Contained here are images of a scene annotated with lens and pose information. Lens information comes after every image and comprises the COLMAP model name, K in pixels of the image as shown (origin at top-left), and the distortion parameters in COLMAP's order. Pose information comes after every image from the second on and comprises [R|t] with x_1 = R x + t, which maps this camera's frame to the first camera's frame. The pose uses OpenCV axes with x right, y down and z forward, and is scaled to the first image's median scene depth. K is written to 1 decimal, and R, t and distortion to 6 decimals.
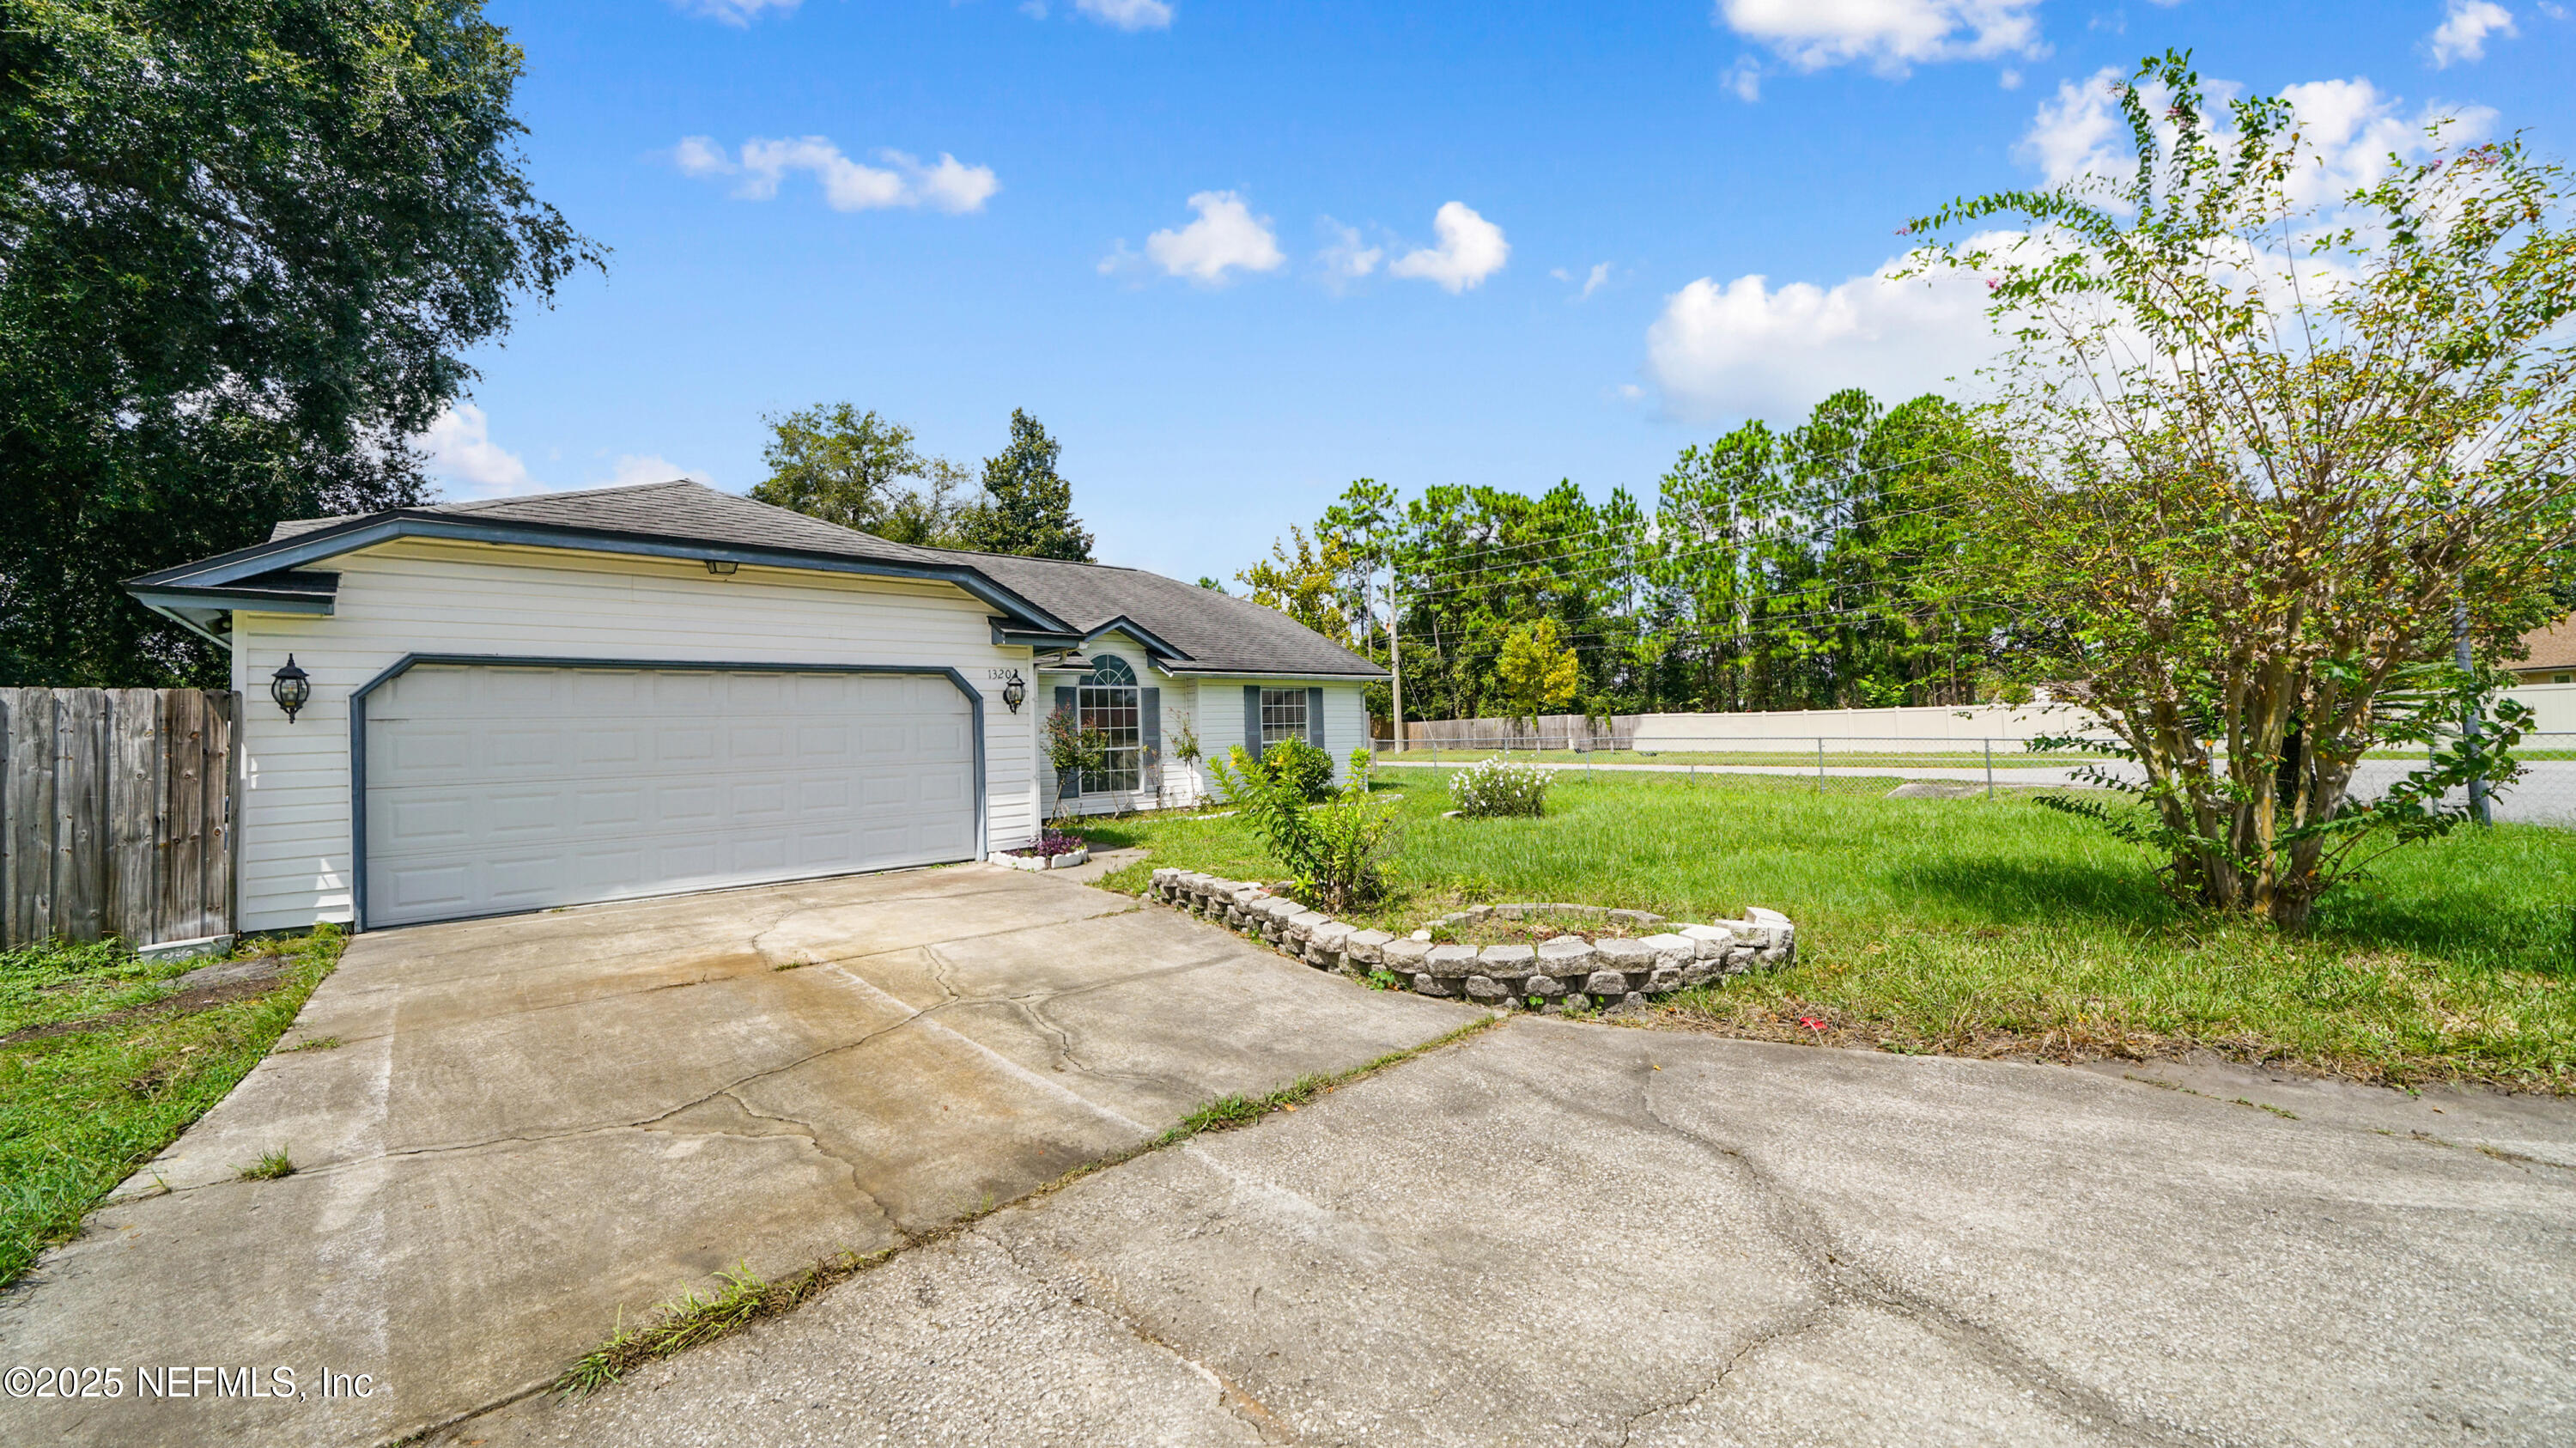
lens RADIAL K [[909.0, 0, 1296.8], [0, 909.0, 708.5], [0, 0, 1]] dist [0.001459, -0.000581]
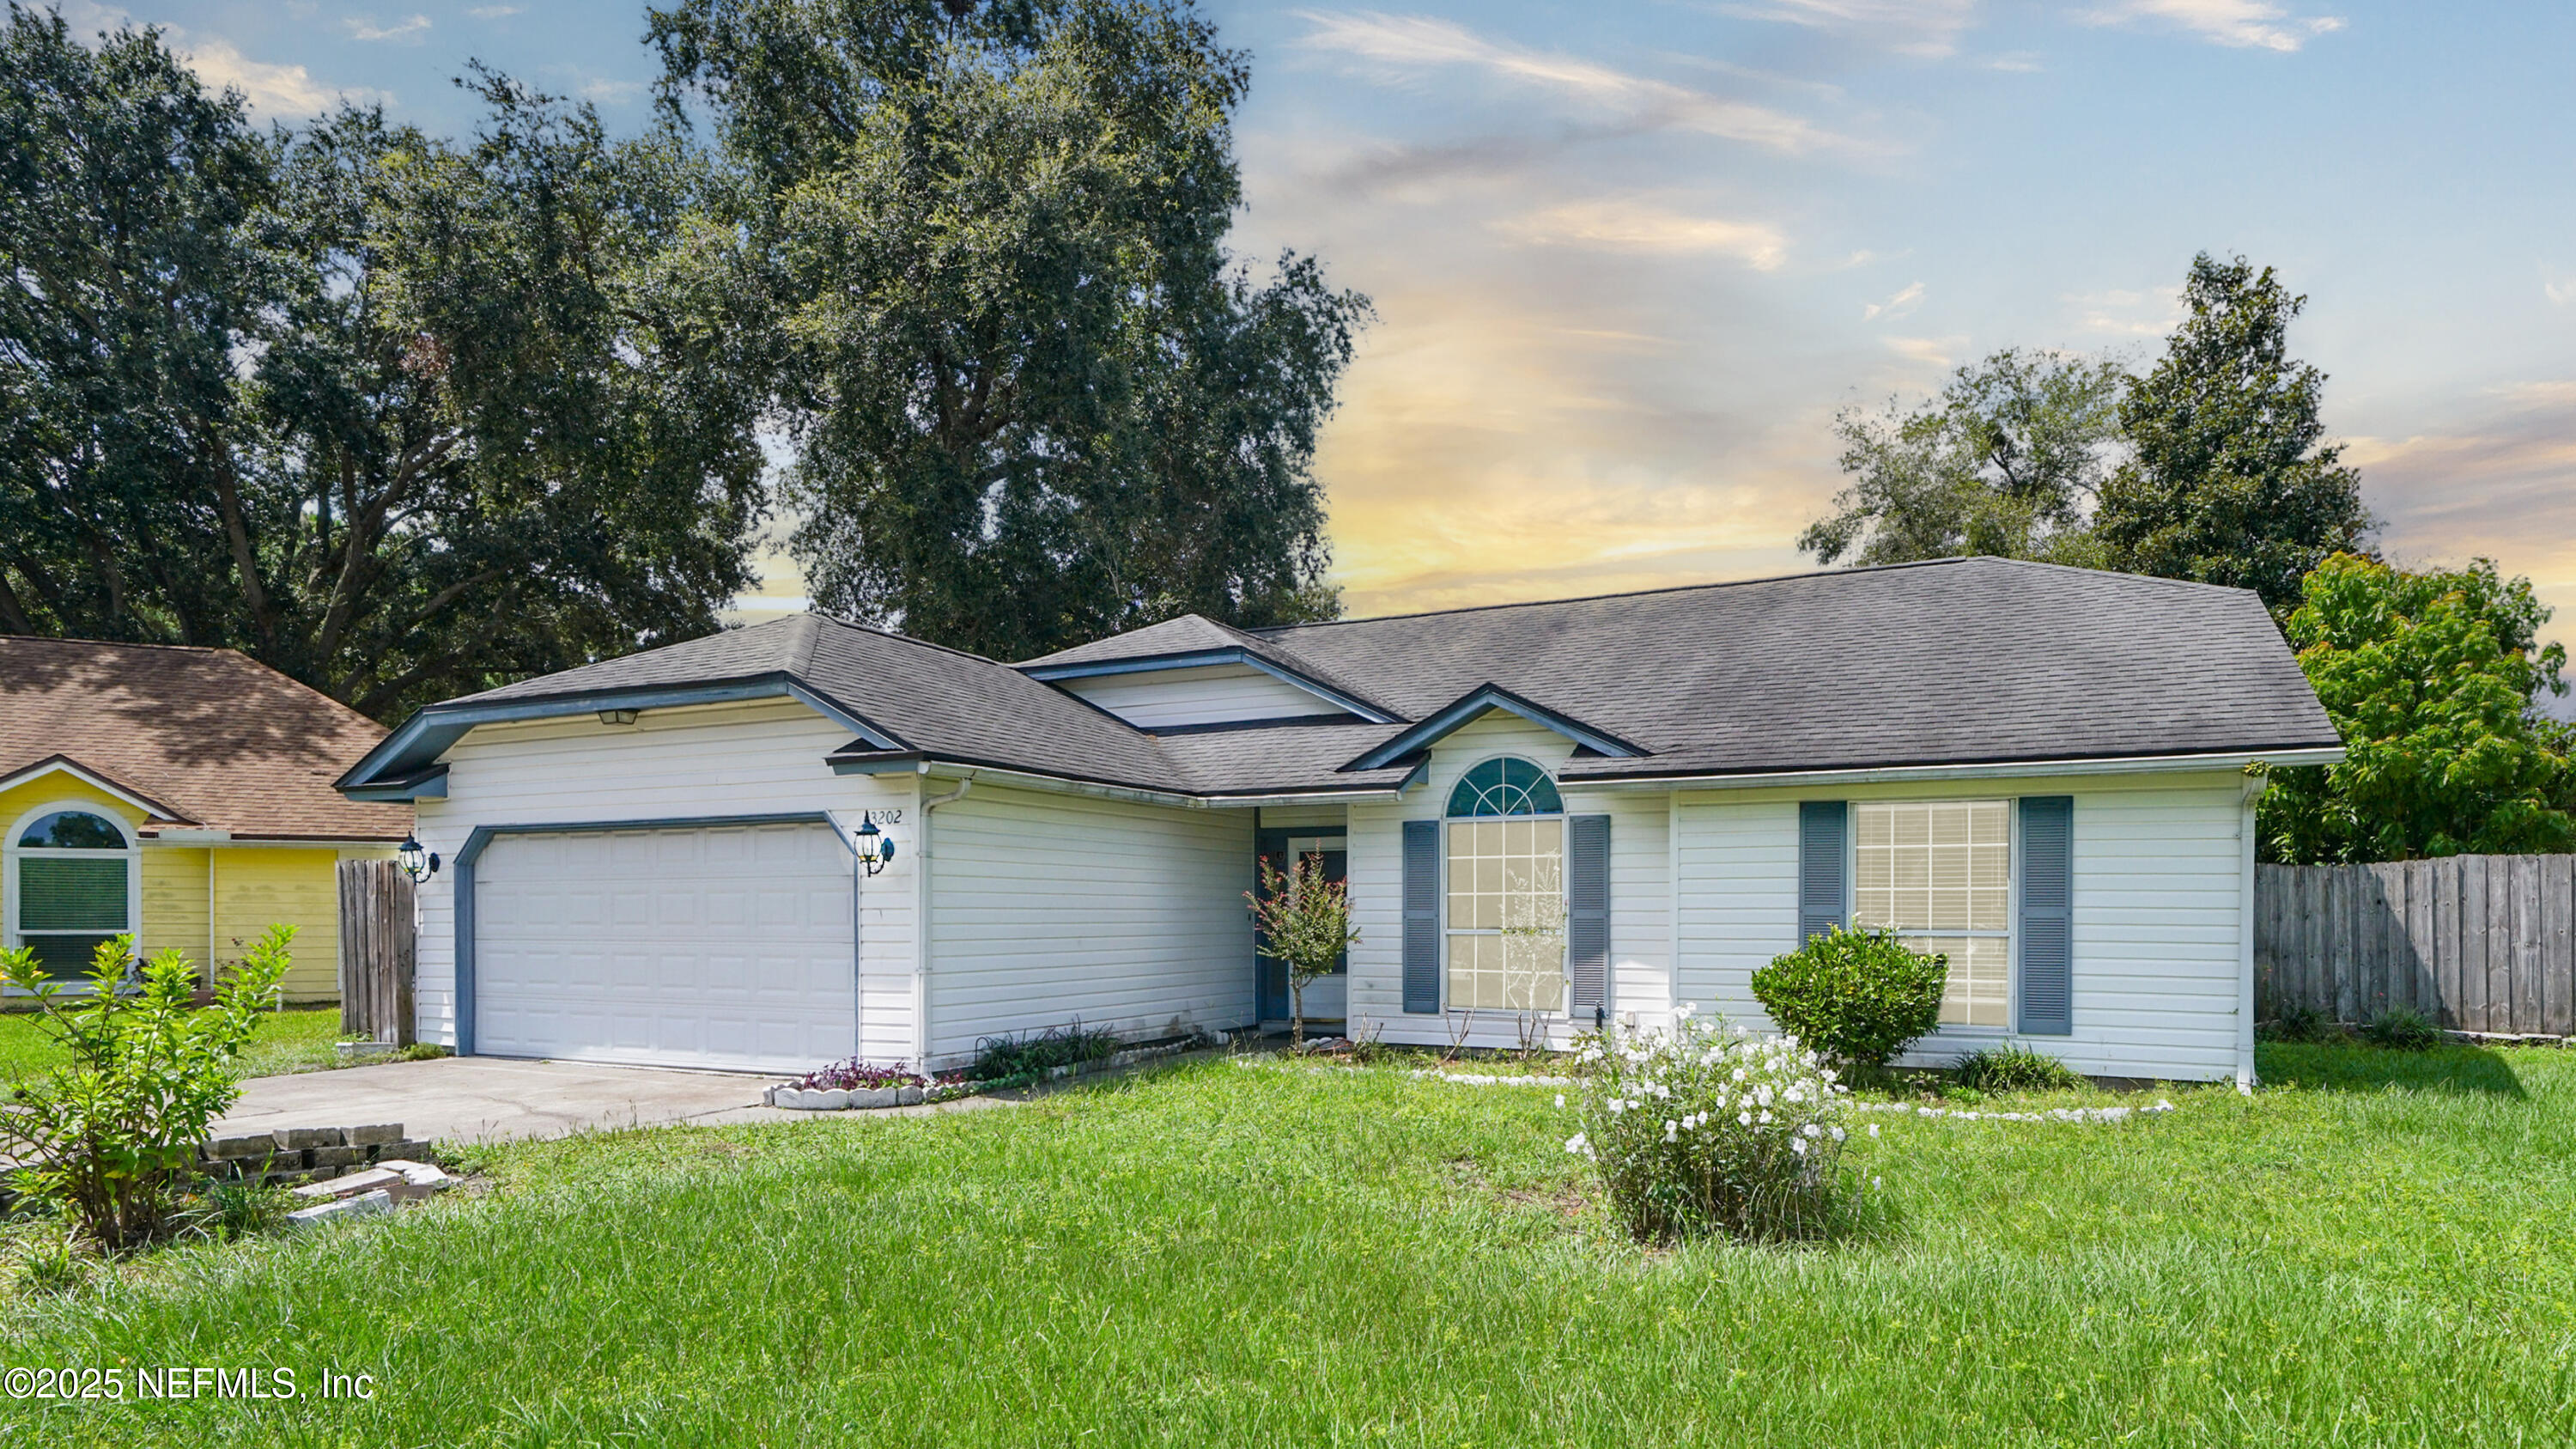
lens RADIAL K [[1350.7, 0, 1456.3], [0, 1350.7, 955.1], [0, 0, 1]] dist [-0.001789, 0.006654]
pose [[0.430229, 0.065442, -0.900345, 0.496976], [0.014371, 0.996746, 0.079316, -0.006310], [0.902606, -0.047063, 0.427888, 0.601843]]
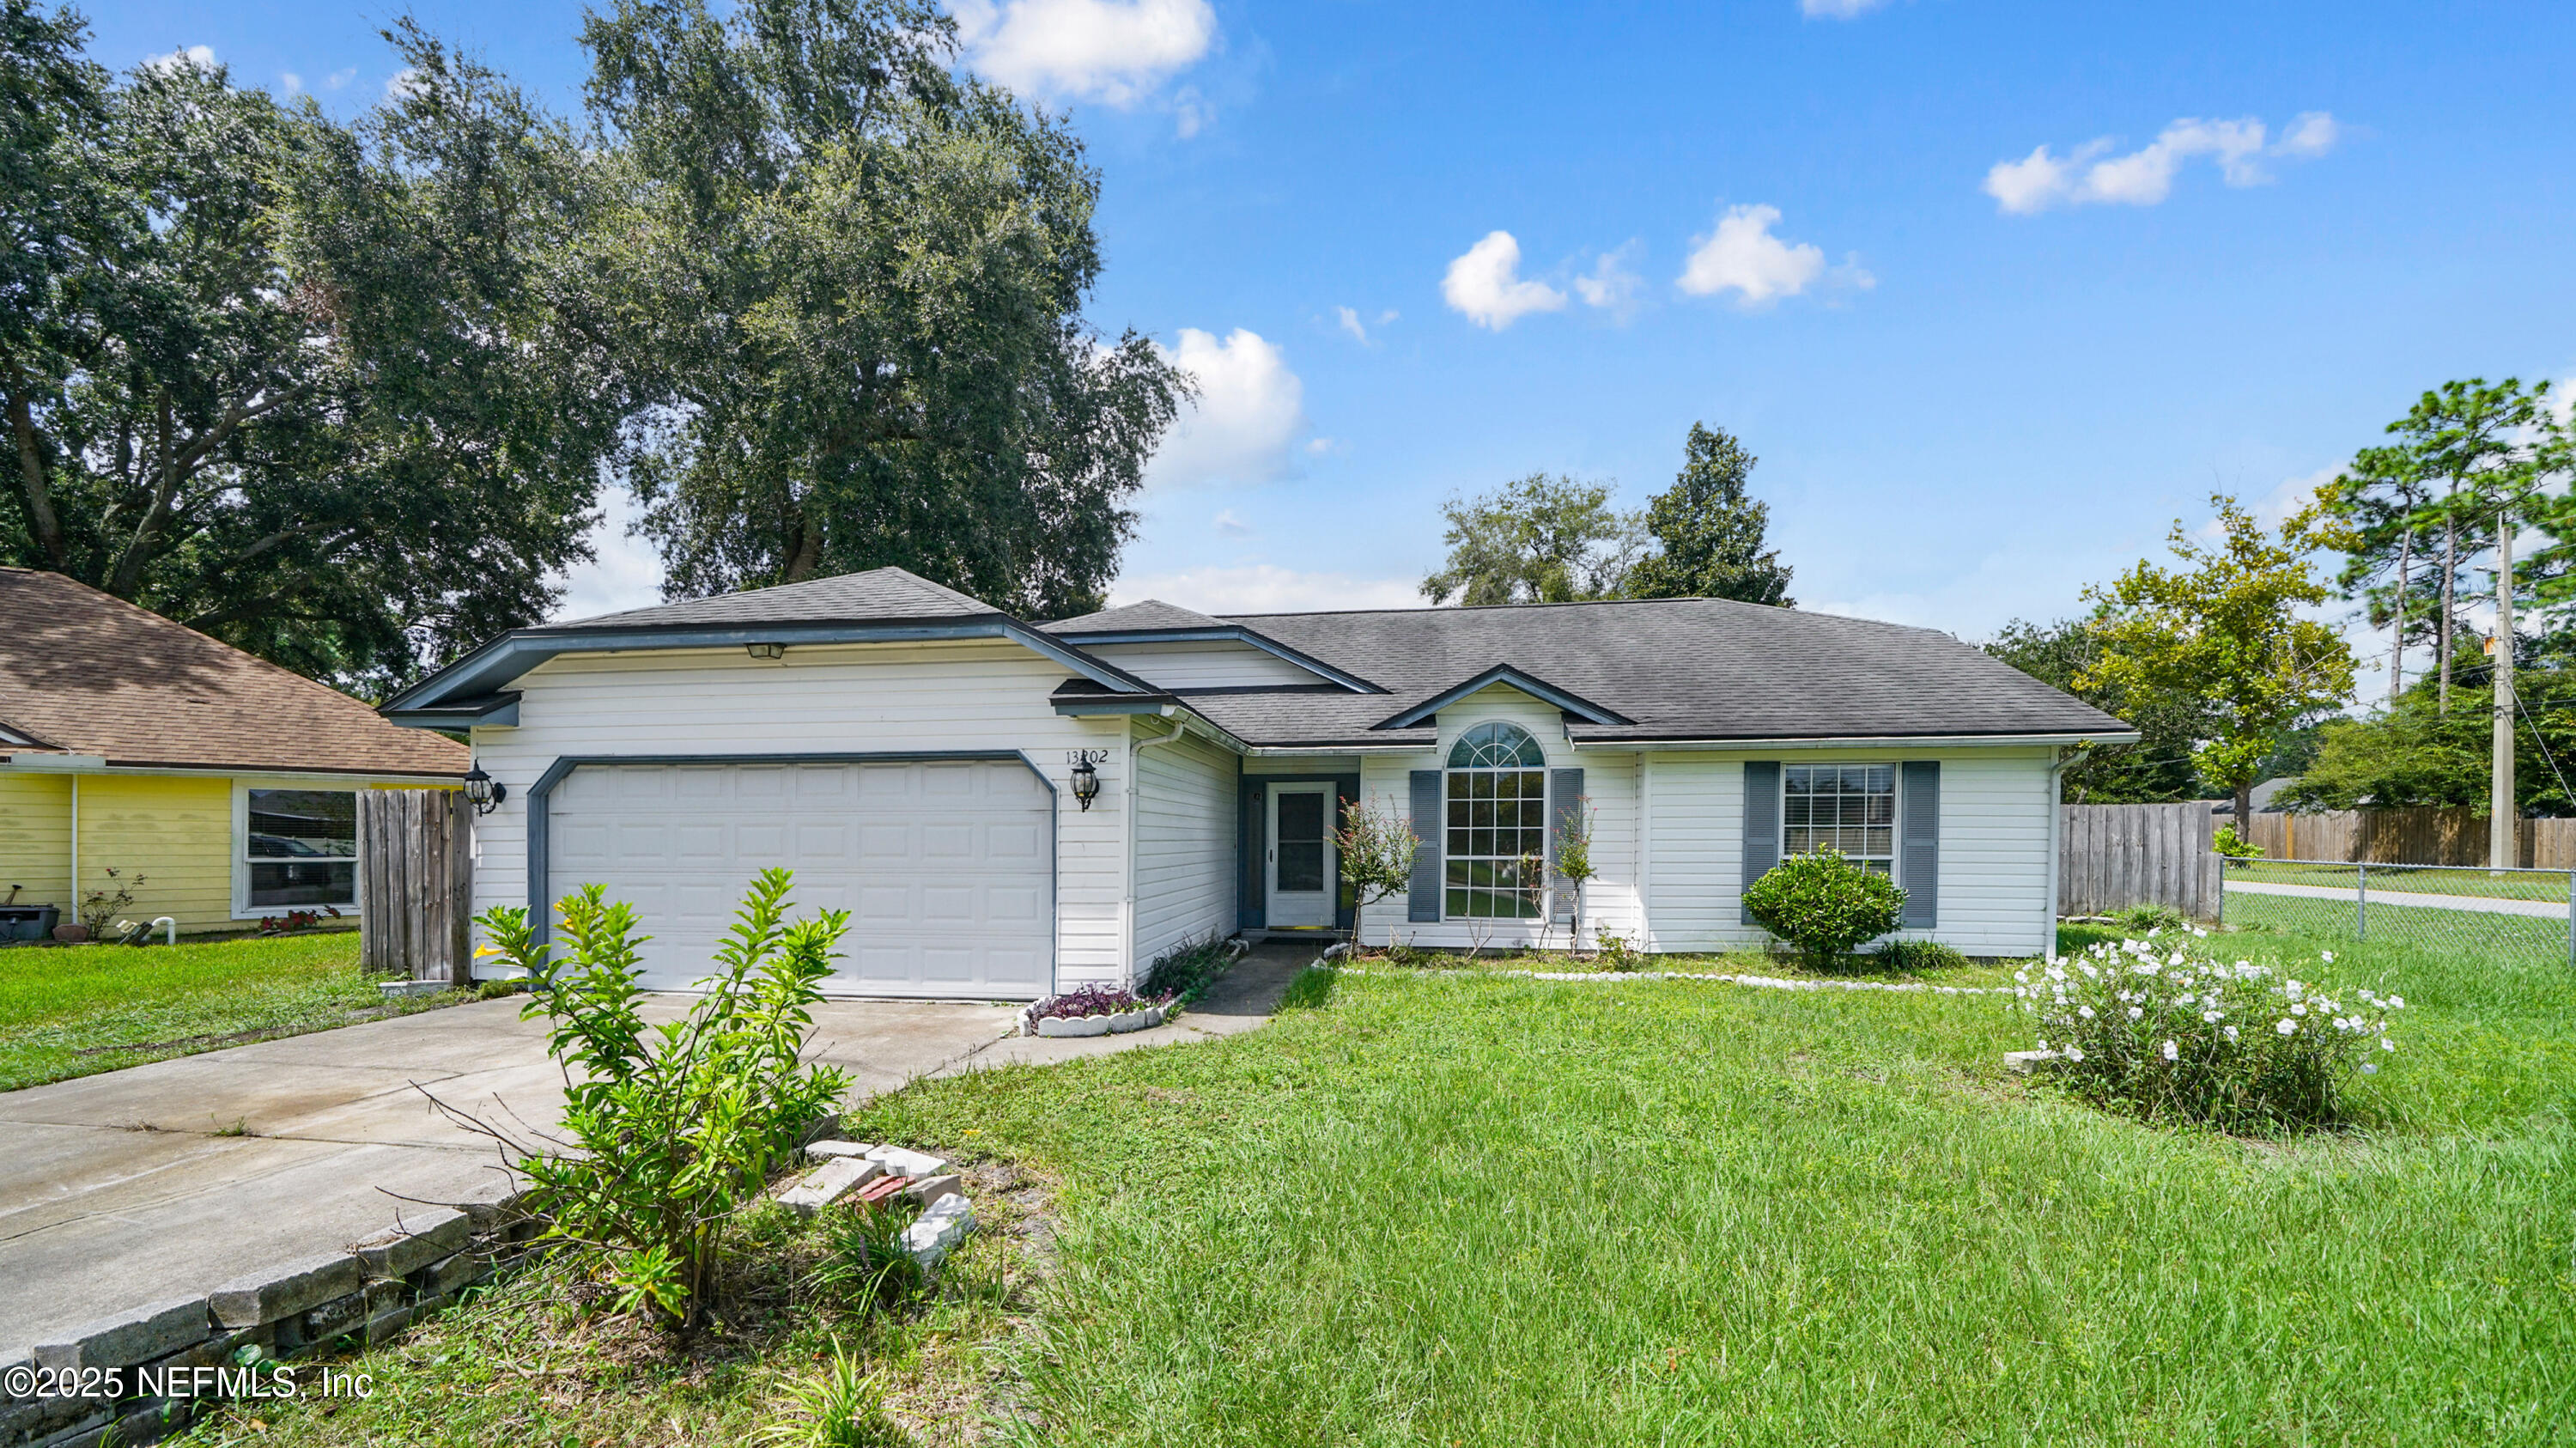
lens RADIAL K [[909.0, 0, 1317.3], [0, 909.0, 861.4], [0, 0, 1]] dist [0.001459, -0.000581]
pose [[0.661220, 0.057315, -0.747999, 0.223793], [0.000759, 0.997026, 0.077067, -0.006734], [0.750192, -0.051526, 0.659210, 0.414082]]
